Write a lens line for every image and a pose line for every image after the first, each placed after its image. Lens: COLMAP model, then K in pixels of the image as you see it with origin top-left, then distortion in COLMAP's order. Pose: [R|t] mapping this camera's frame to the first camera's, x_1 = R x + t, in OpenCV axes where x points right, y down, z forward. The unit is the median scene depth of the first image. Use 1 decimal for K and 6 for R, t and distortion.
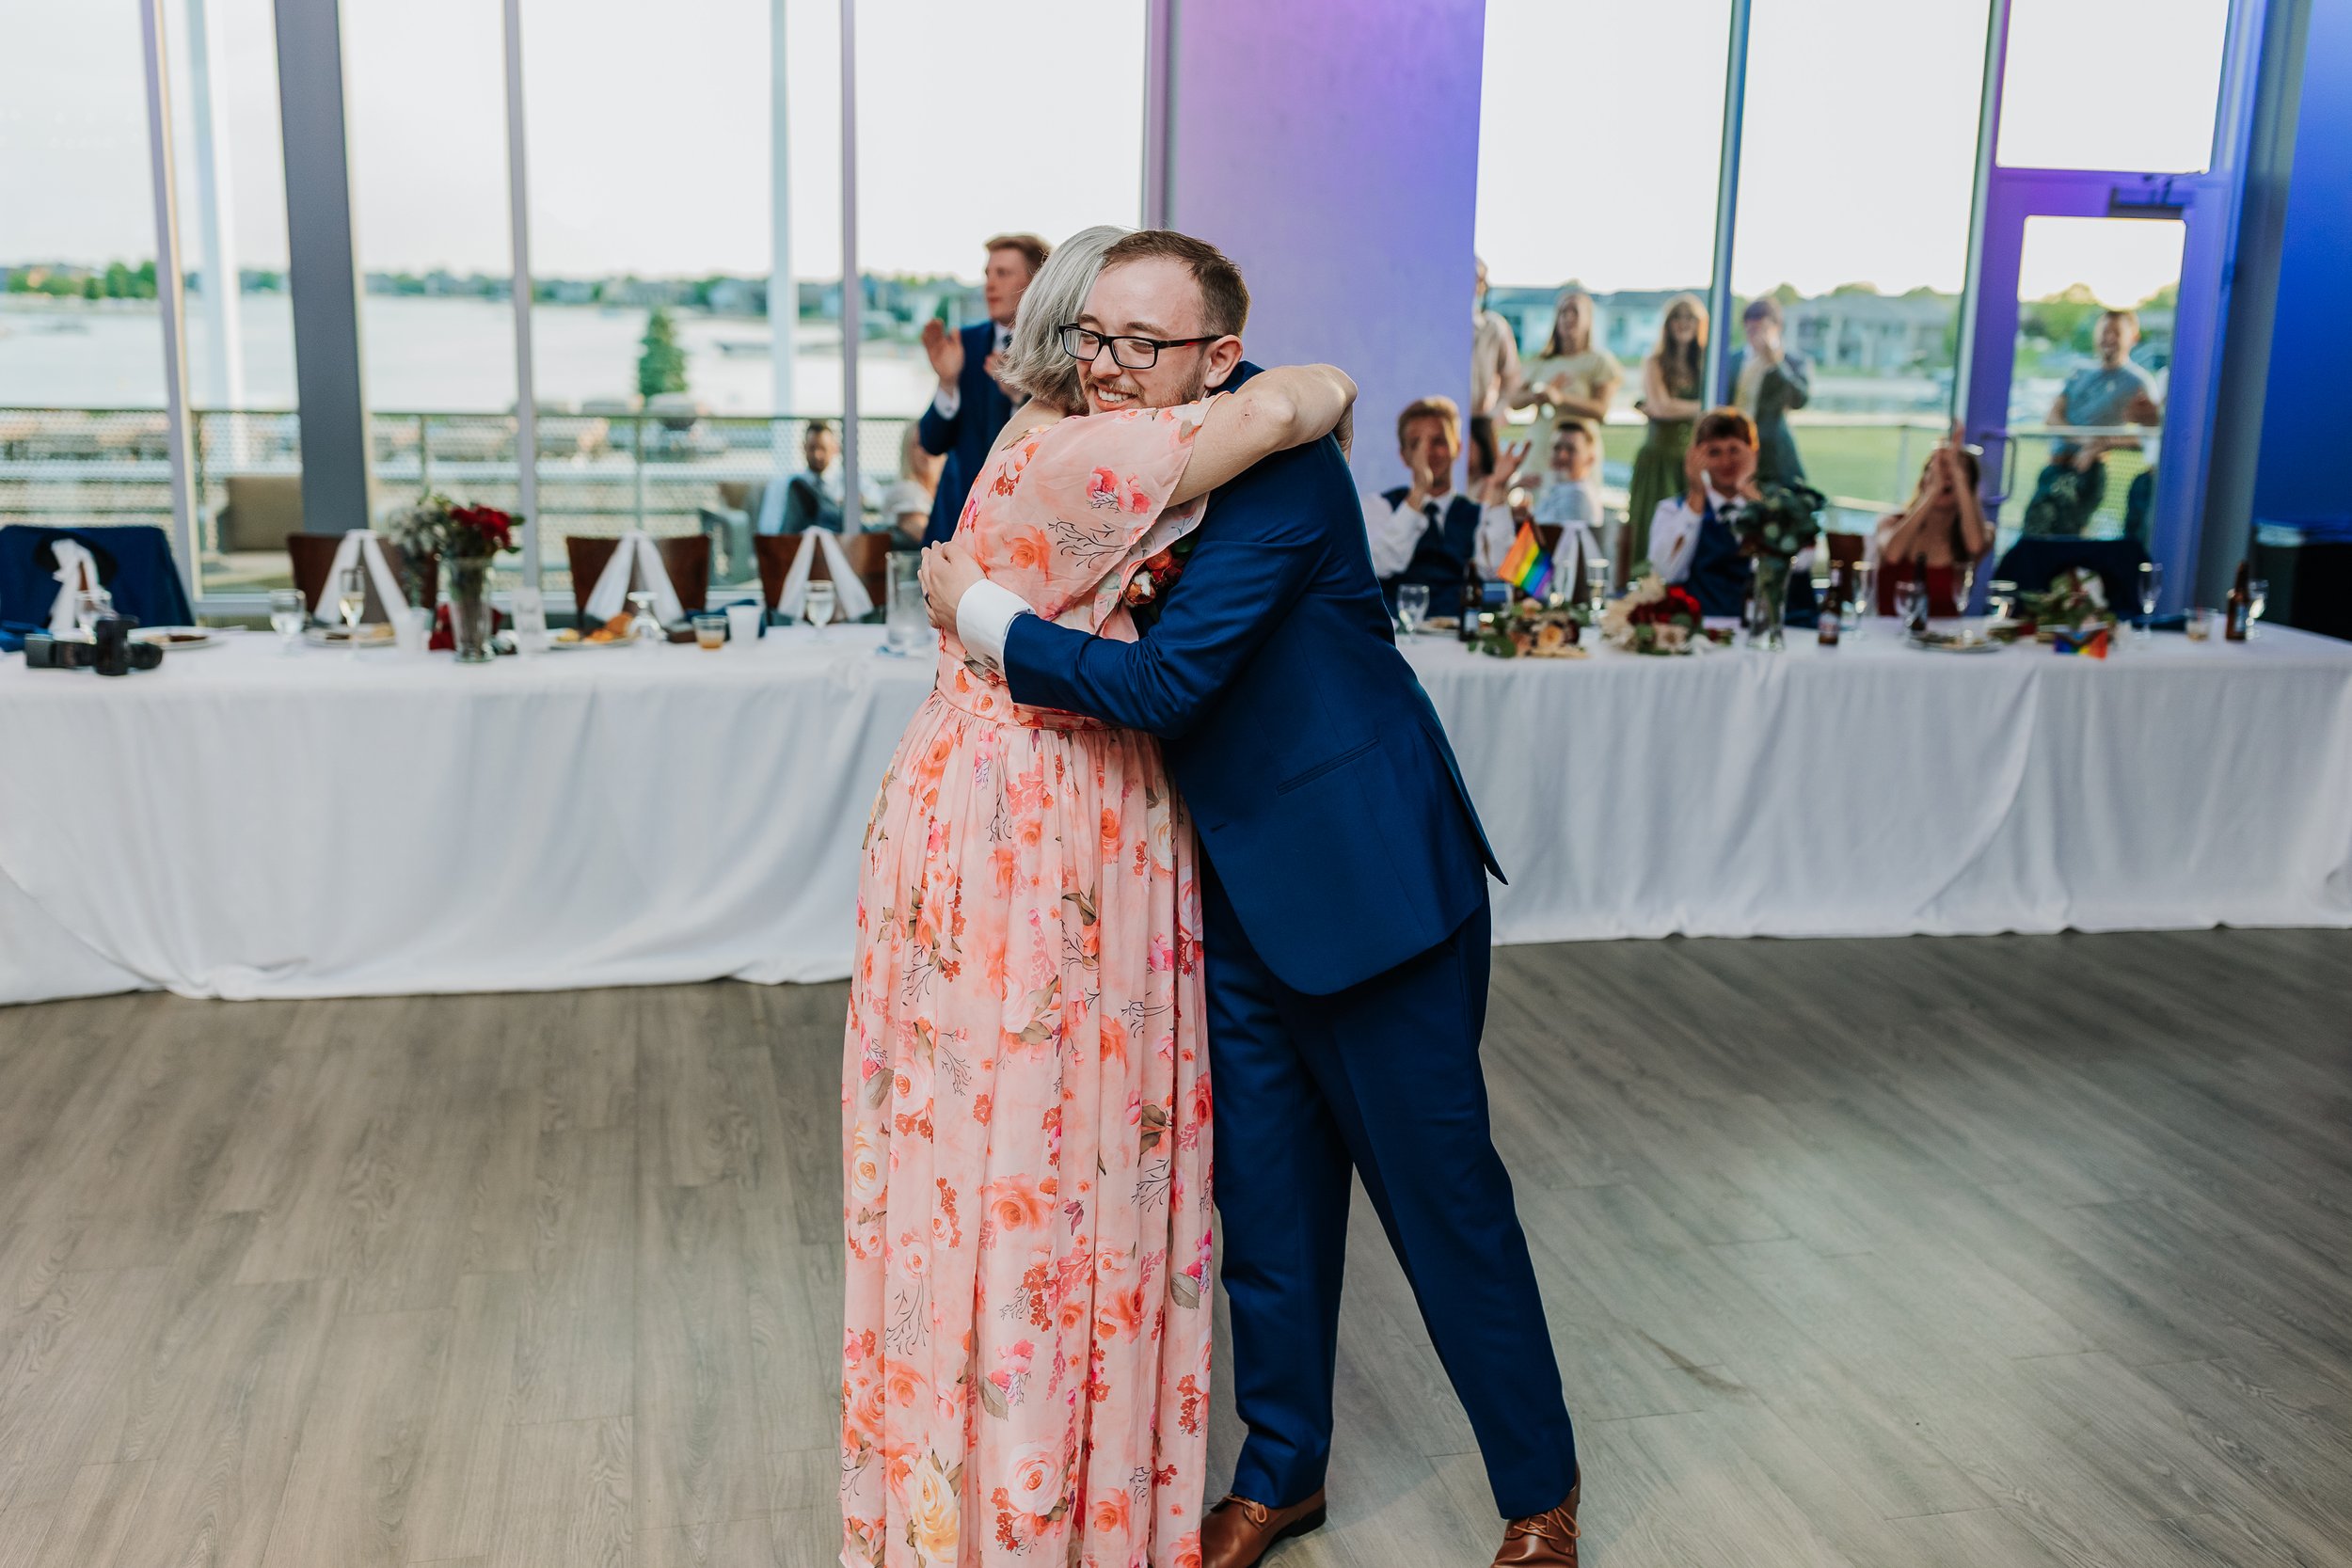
lens RADIAL K [[2293.2, 0, 1176.0], [0, 2293.2, 784.0], [0, 0, 1]] dist [0.004045, -0.006247]
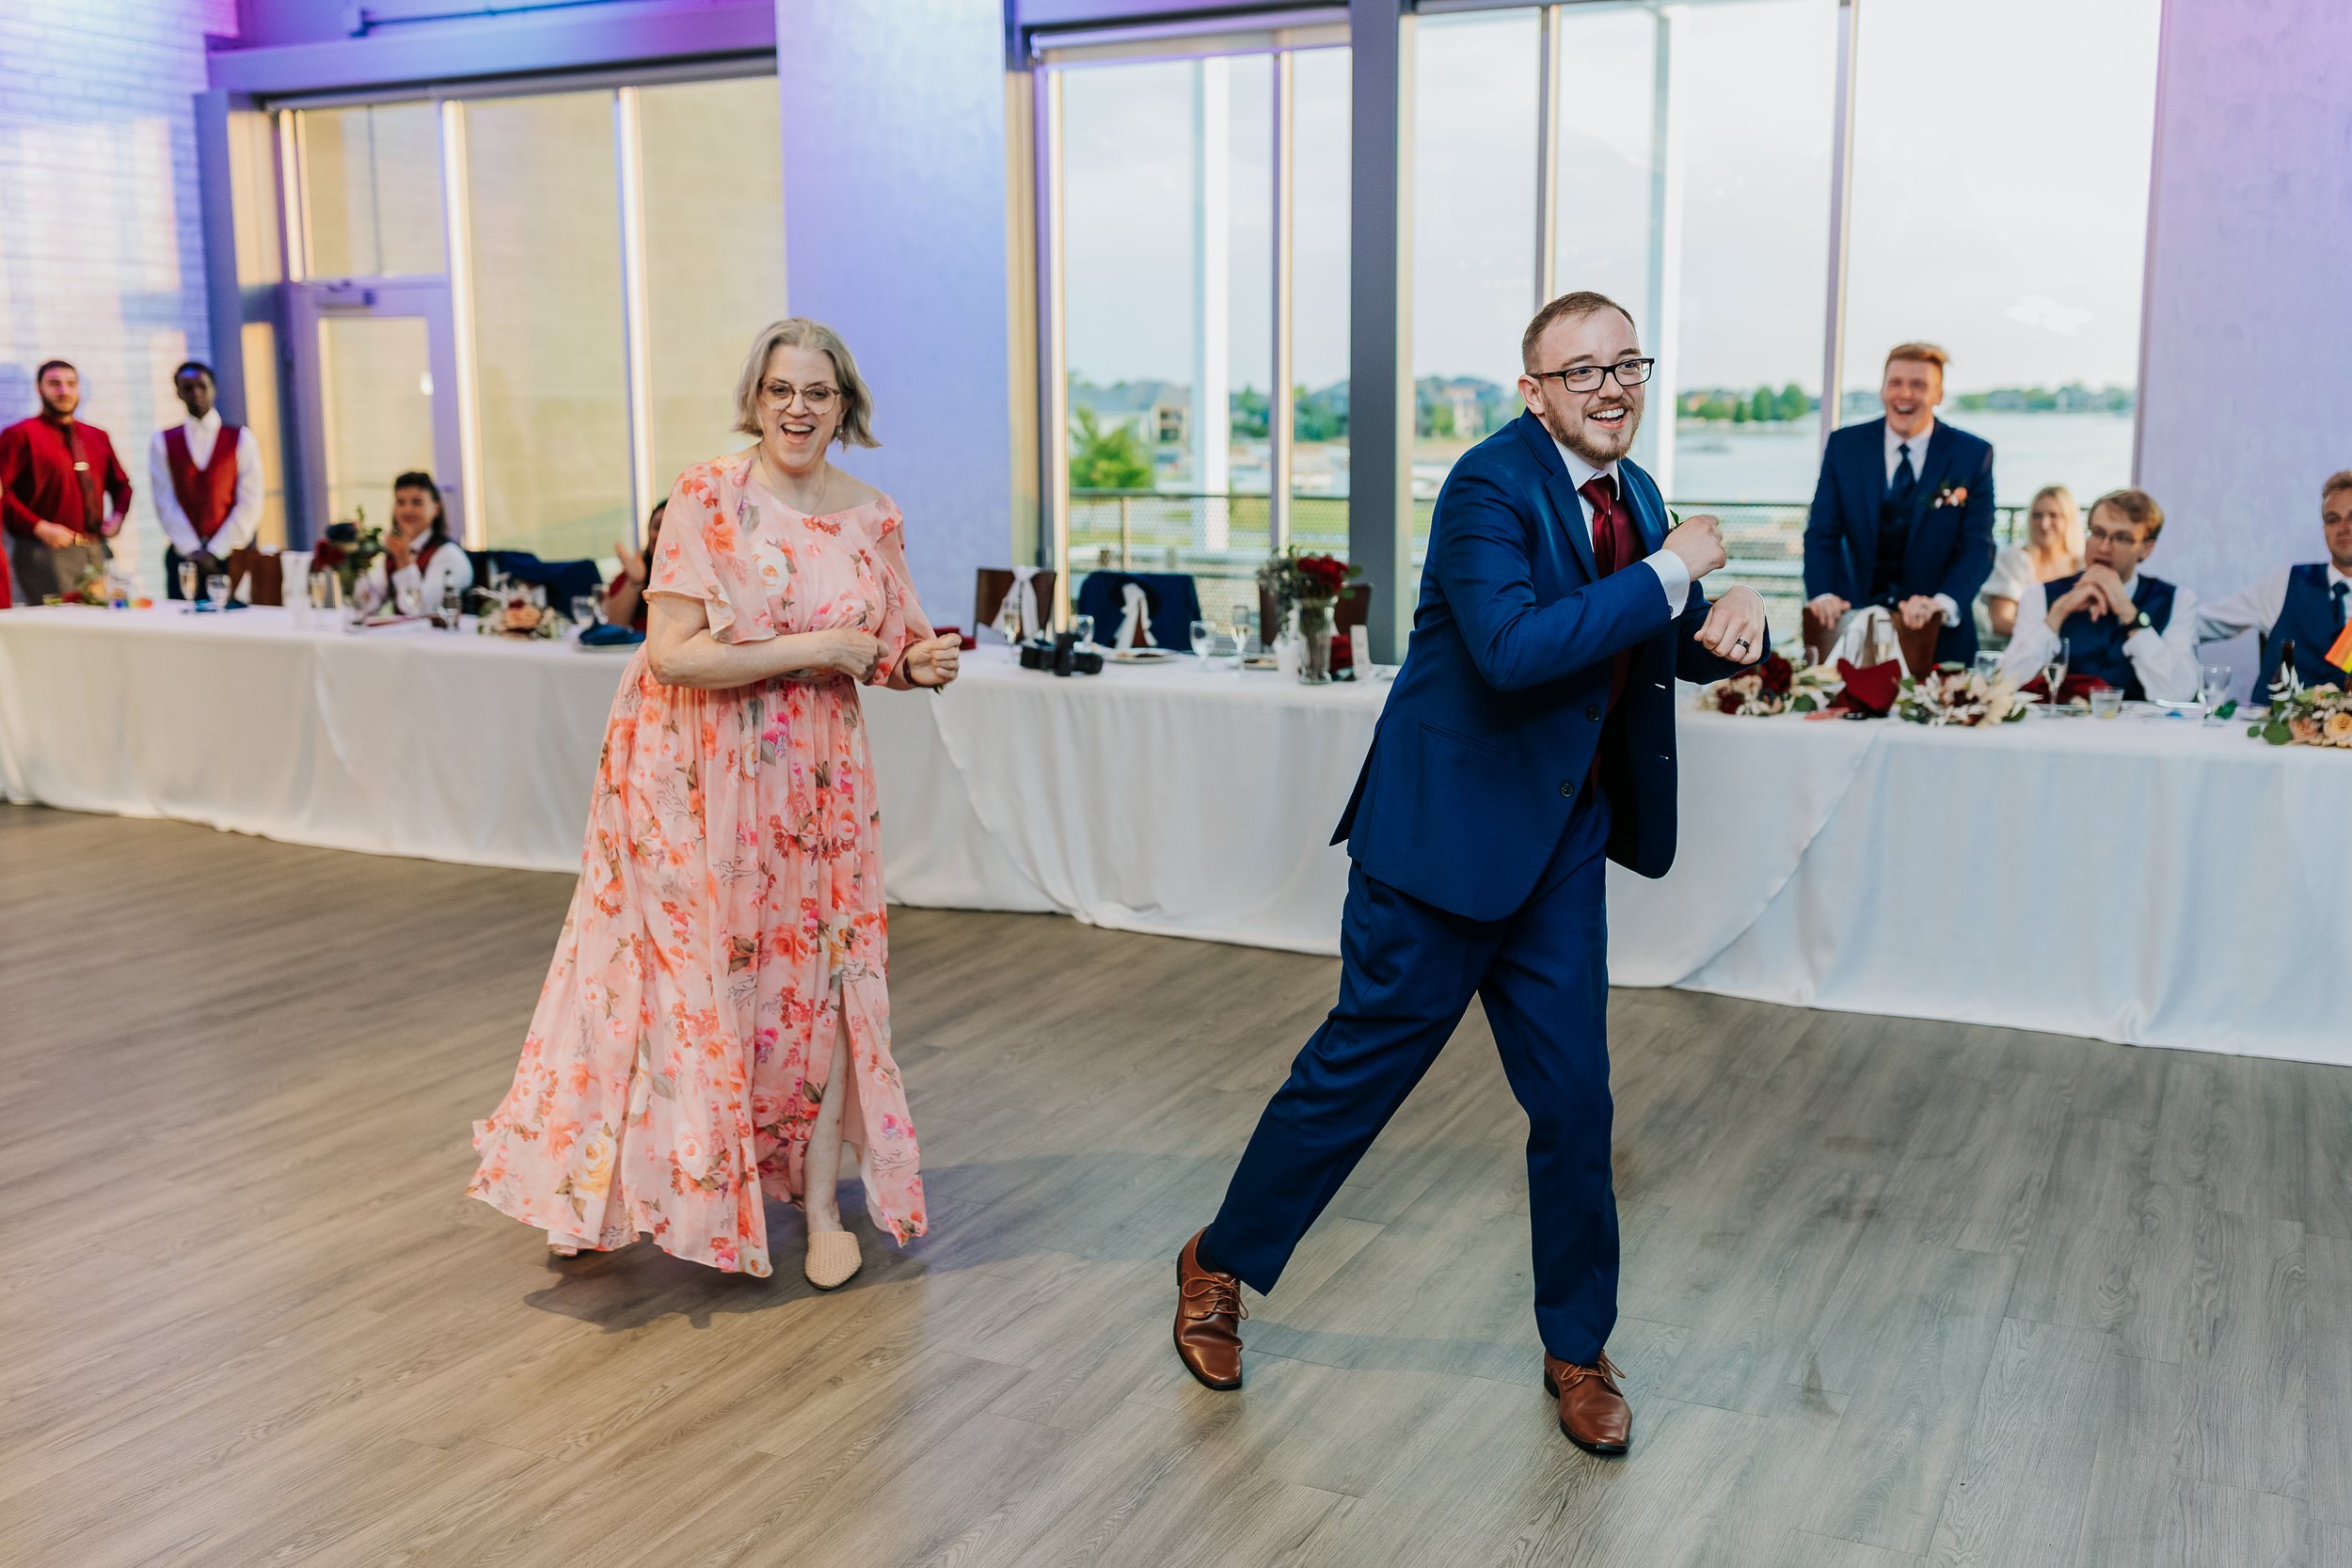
lens RADIAL K [[2293.2, 0, 1176.0], [0, 2293.2, 784.0], [0, 0, 1]] dist [0.004045, -0.006247]
pose [[0.765522, 0.079475, -0.638482, 0.445777], [-0.111571, 0.993705, -0.010080, 0.021498], [0.633662, 0.078952, 0.769570, 0.014957]]
